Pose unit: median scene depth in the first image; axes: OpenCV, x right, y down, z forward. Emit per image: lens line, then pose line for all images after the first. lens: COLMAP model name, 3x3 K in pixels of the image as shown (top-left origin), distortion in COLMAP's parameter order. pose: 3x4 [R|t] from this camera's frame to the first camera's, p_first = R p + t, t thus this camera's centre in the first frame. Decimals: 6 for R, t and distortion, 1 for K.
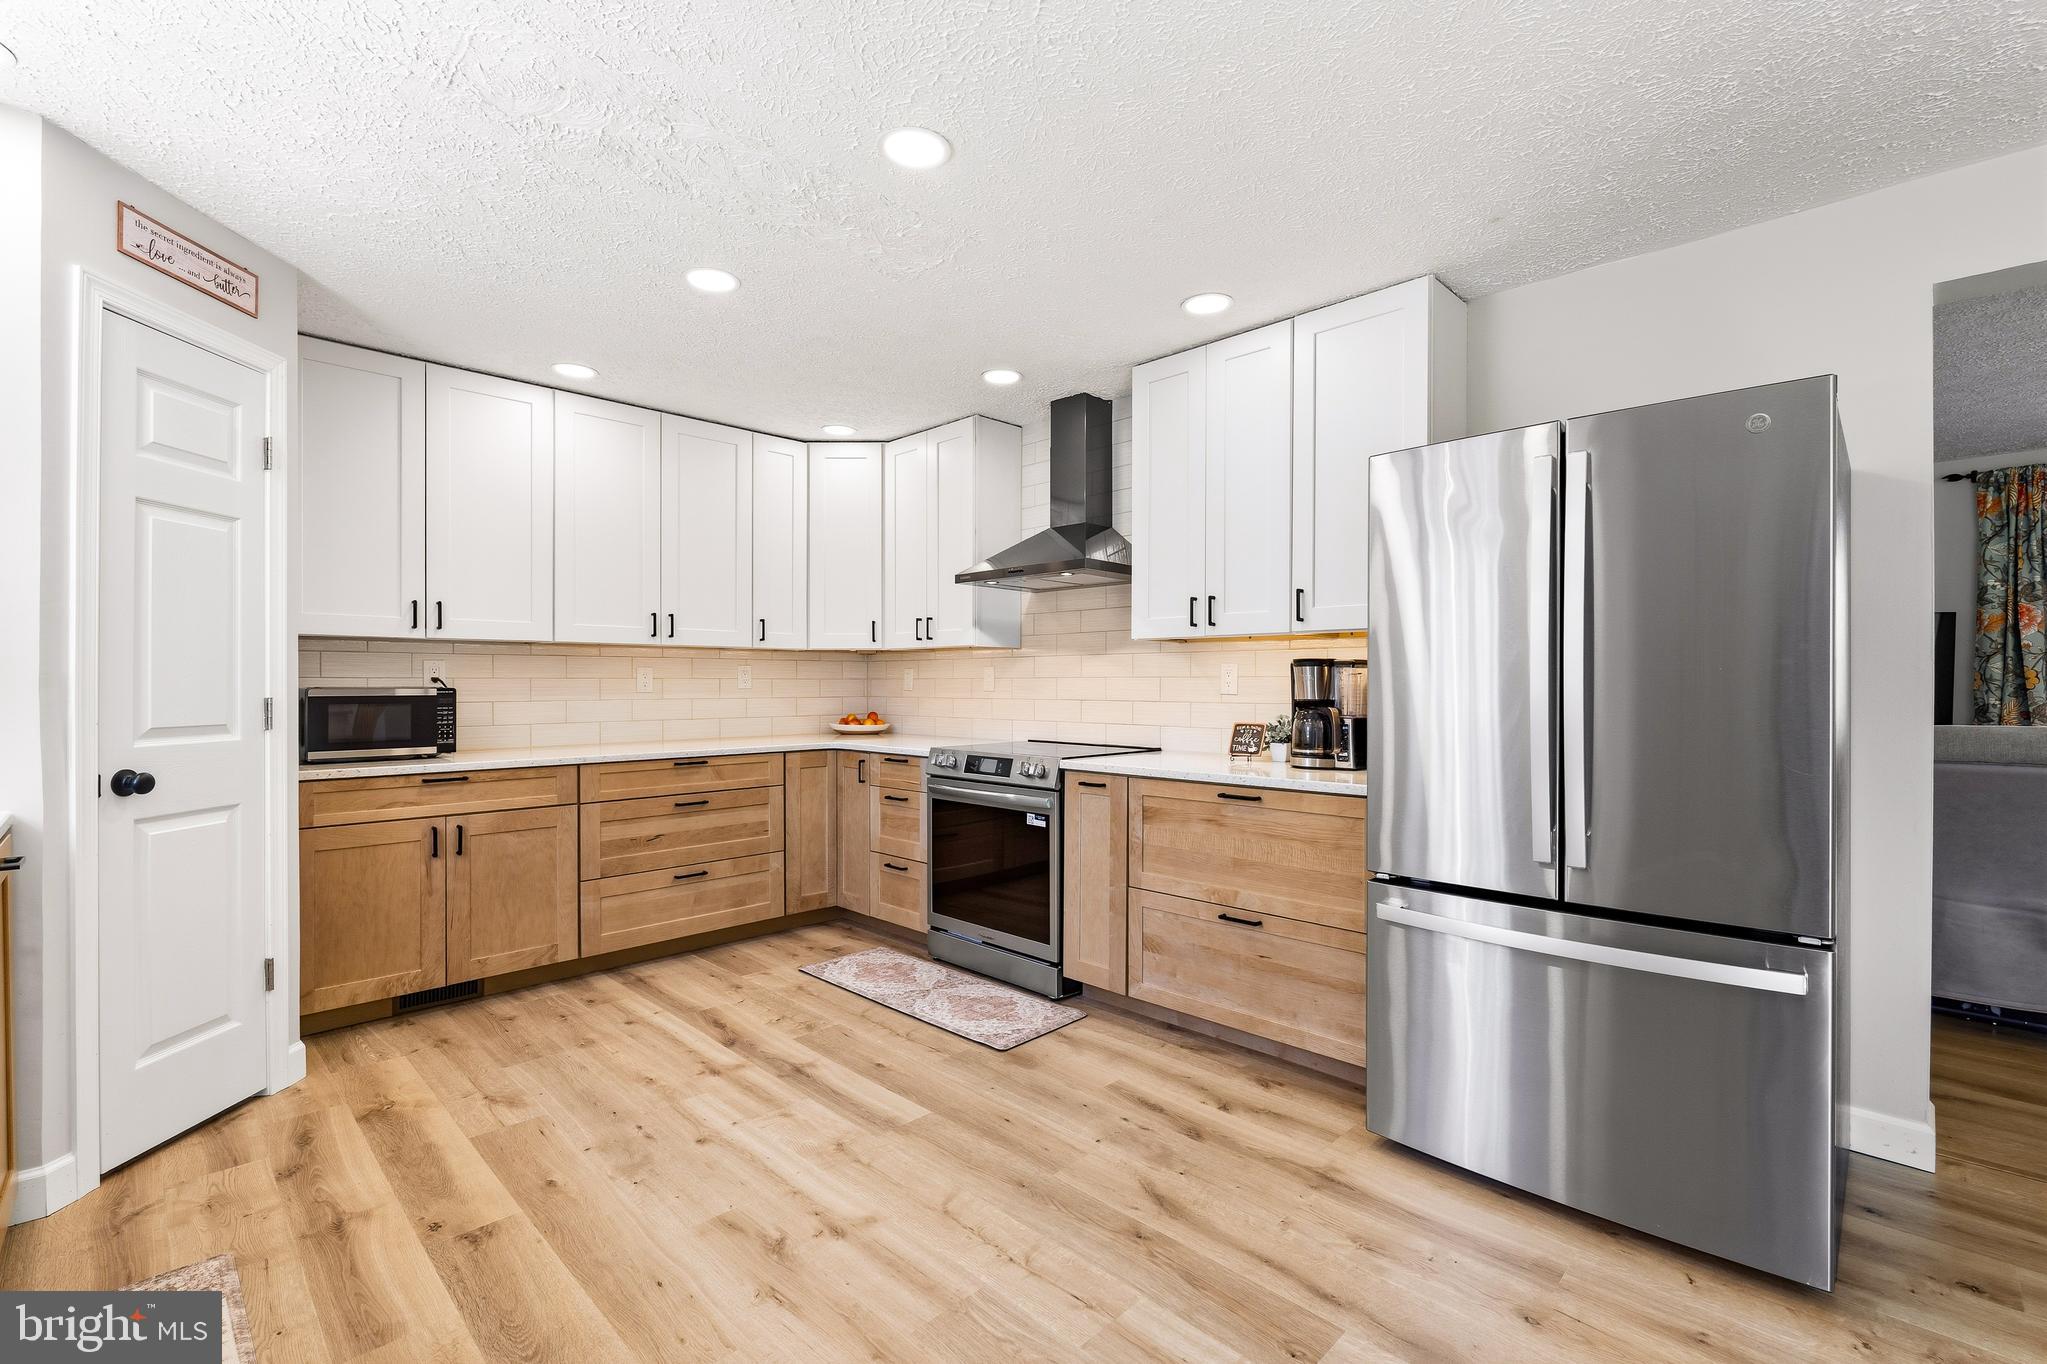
lens RADIAL K [[925.5, 0, 1023.5], [0, 925.5, 682.0], [0, 0, 1]] dist [-0.002613, -0.000048]
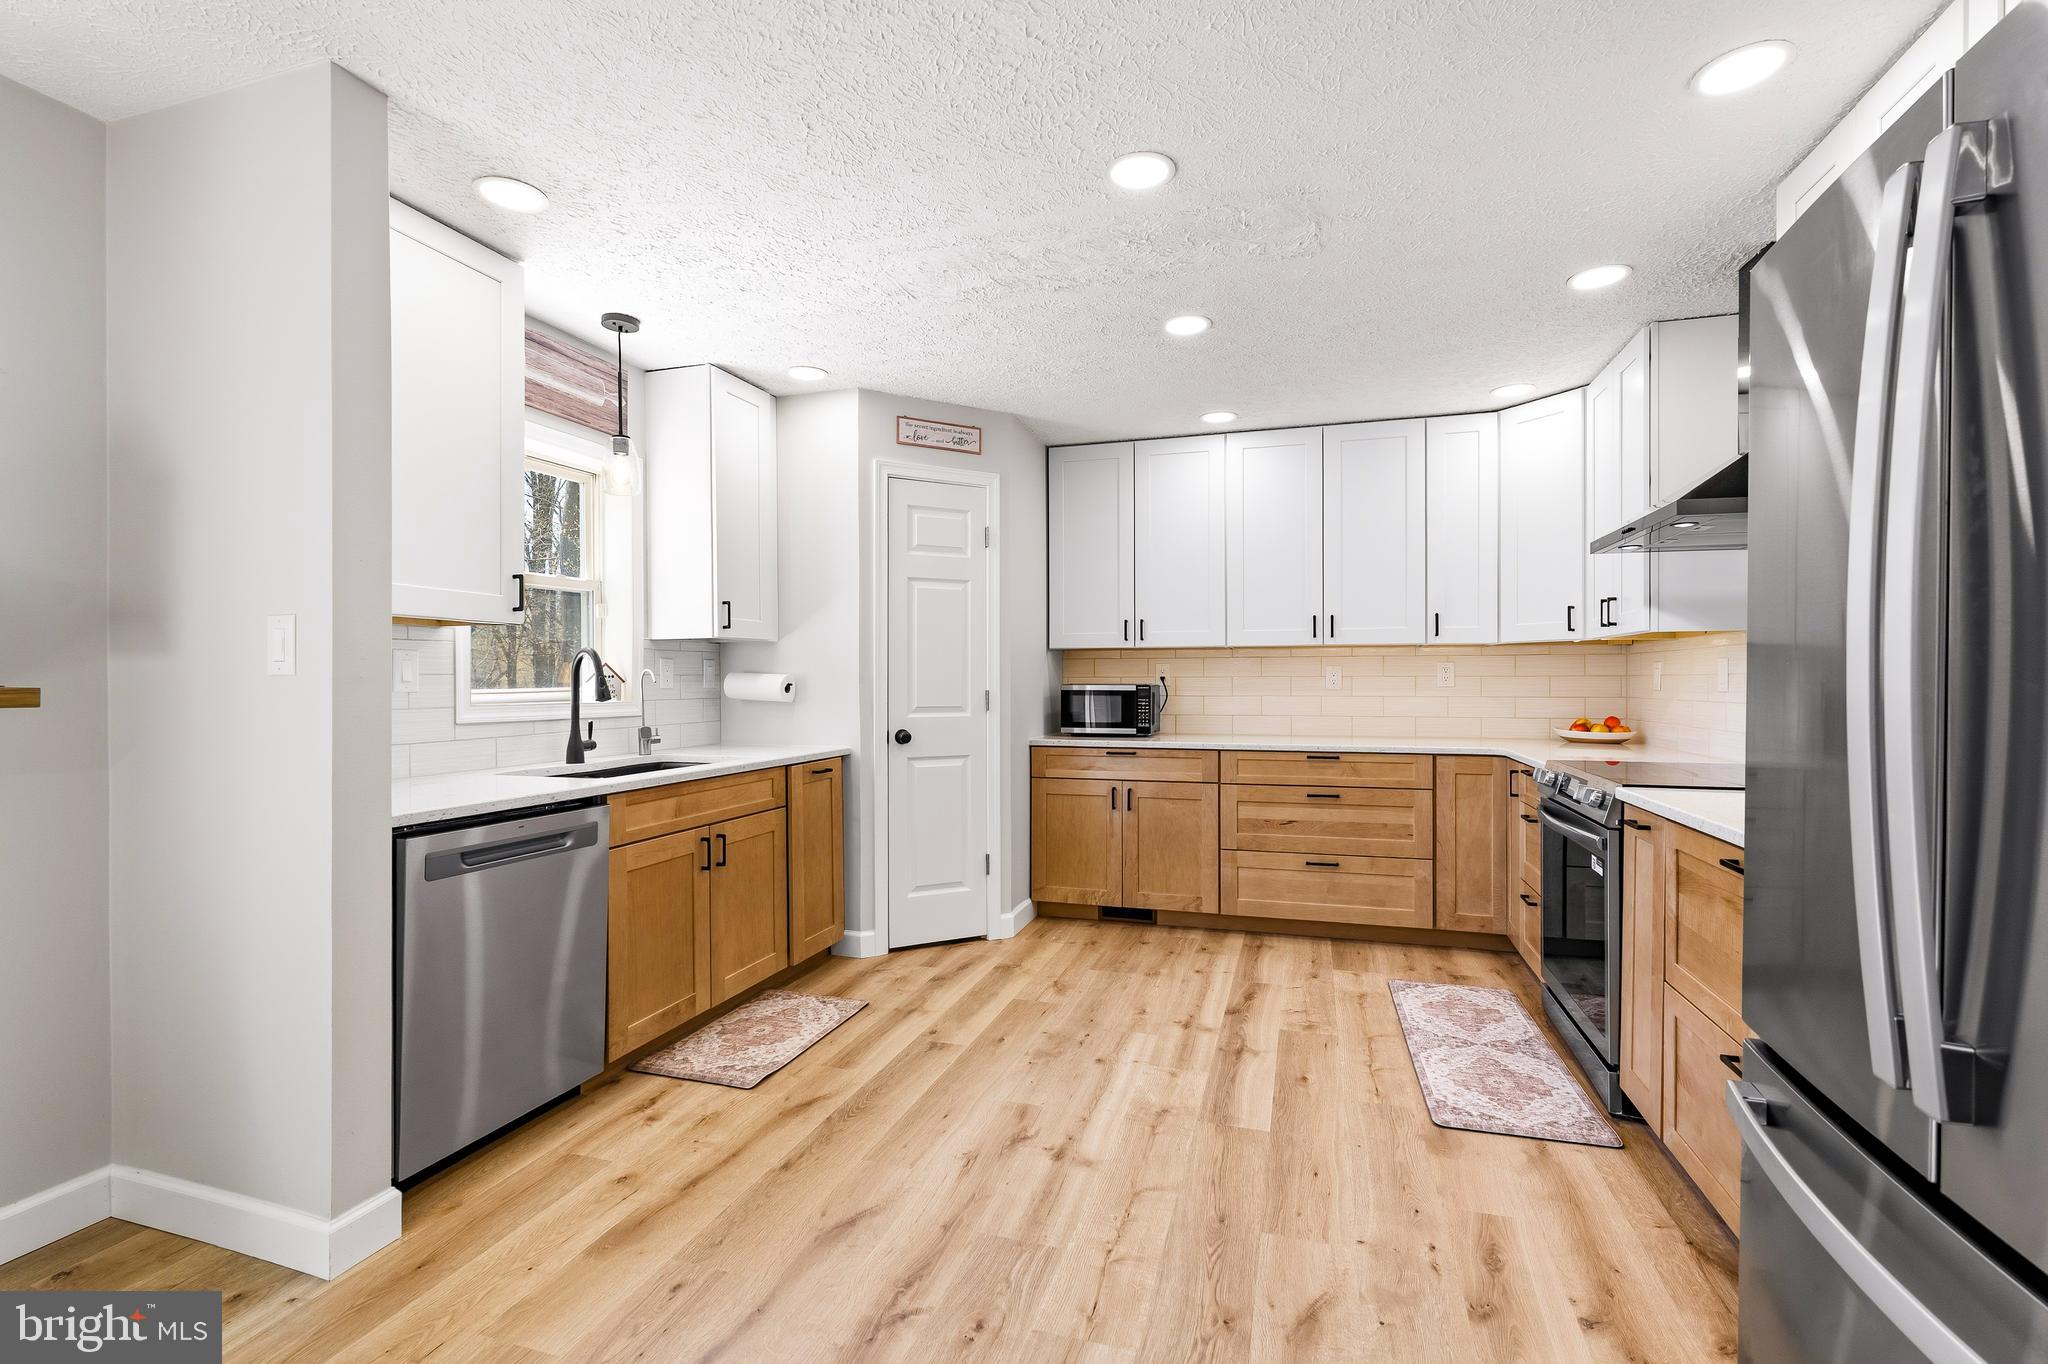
lens RADIAL K [[917.1, 0, 1024.0], [0, 917.1, 682.0], [0, 0, 1]] dist [-0.000917, 0.000130]
pose [[0.447207, -0.000477, -0.894430, 0.506721], [0.002335, 0.999997, 0.000634, 0.001189], [0.894427, -0.002372, 0.447207, 0.282659]]
